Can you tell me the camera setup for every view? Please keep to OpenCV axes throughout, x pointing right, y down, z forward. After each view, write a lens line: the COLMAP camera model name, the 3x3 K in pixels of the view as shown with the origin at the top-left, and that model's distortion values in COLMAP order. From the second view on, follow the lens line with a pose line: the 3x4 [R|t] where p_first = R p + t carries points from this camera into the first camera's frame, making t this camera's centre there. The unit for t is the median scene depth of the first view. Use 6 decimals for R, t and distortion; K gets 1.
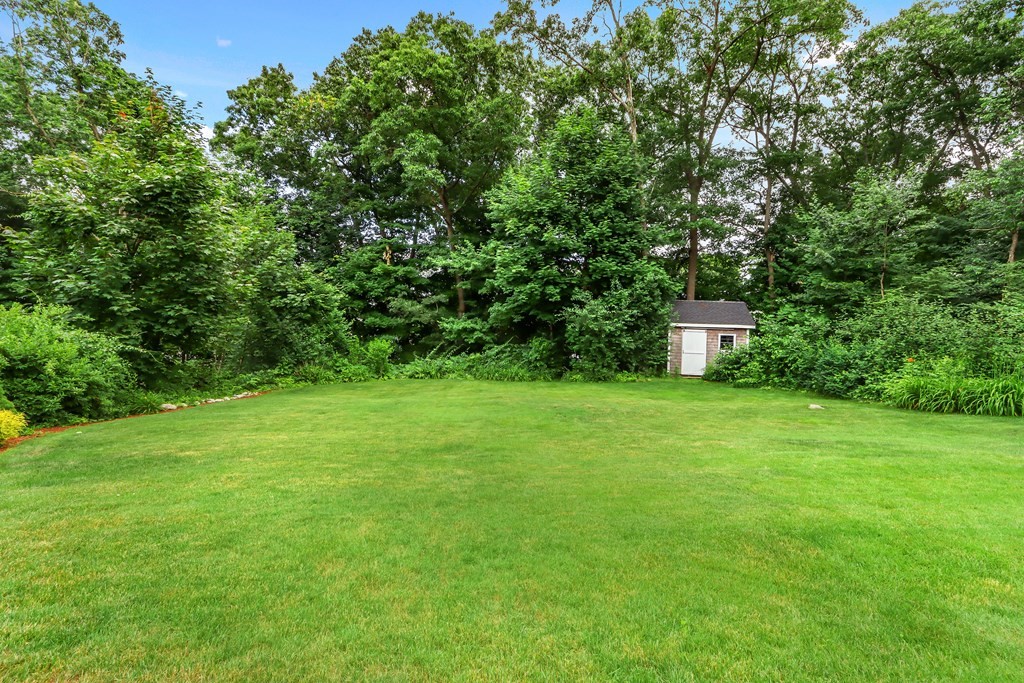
lens RADIAL K [[540.8, 0, 513.4], [0, 540.8, 336.7], [0, 0, 1]] dist [0.004559, -0.000038]
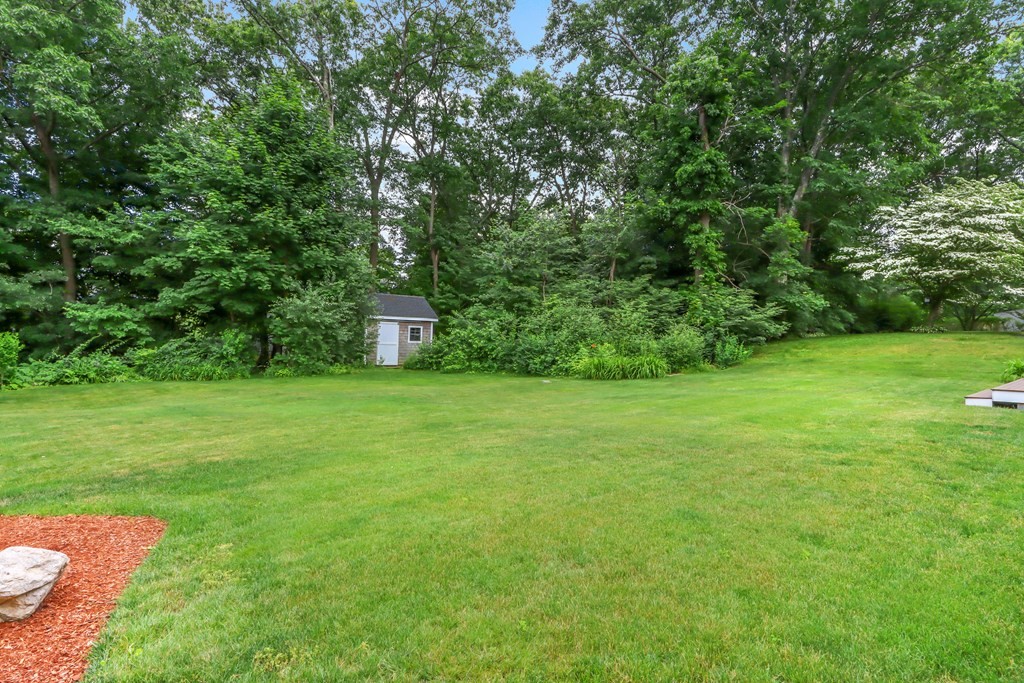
lens RADIAL K [[604.0, 0, 509.5], [0, 604.0, 342.4], [0, 0, 1]] dist [-0.002104, -0.000516]
pose [[0.741232, -0.012743, 0.671128, -0.305123], [-0.002918, 0.999749, 0.022206, -0.000567], [-0.671242, -0.018419, 0.741009, -0.028450]]
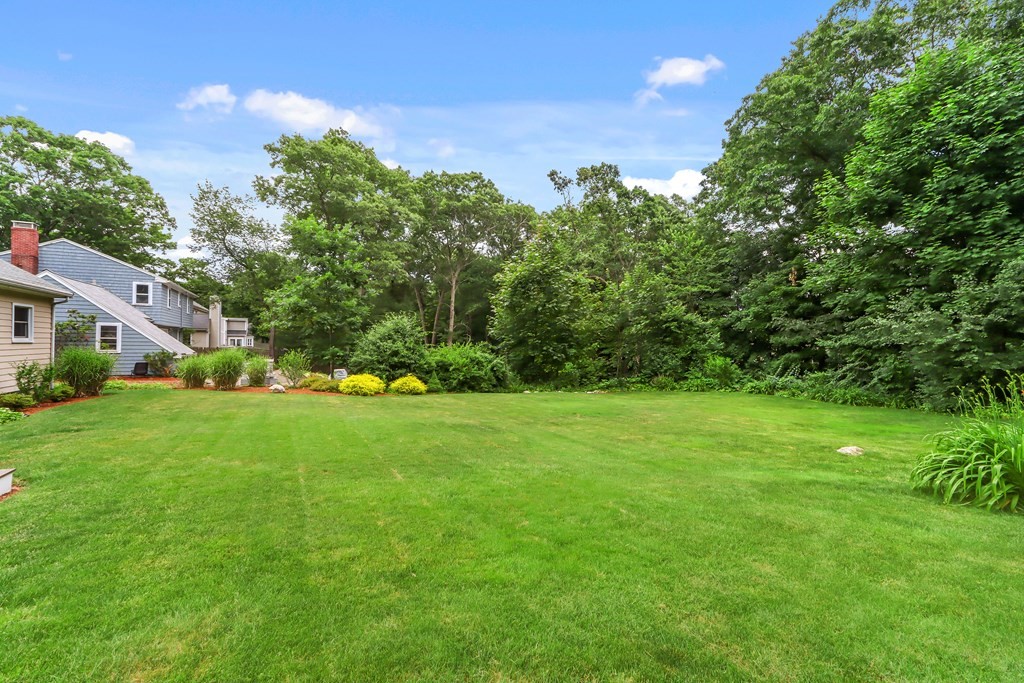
lens RADIAL K [[475.7, 0, 515.0], [0, 475.7, 350.3], [0, 0, 1]] dist [0.006609, -0.000115]
pose [[0.371779, -0.013221, -0.928227, 0.559464], [0.005473, 0.999912, -0.012050, 0.001002], [0.928305, -0.000600, 0.371819, 0.206121]]
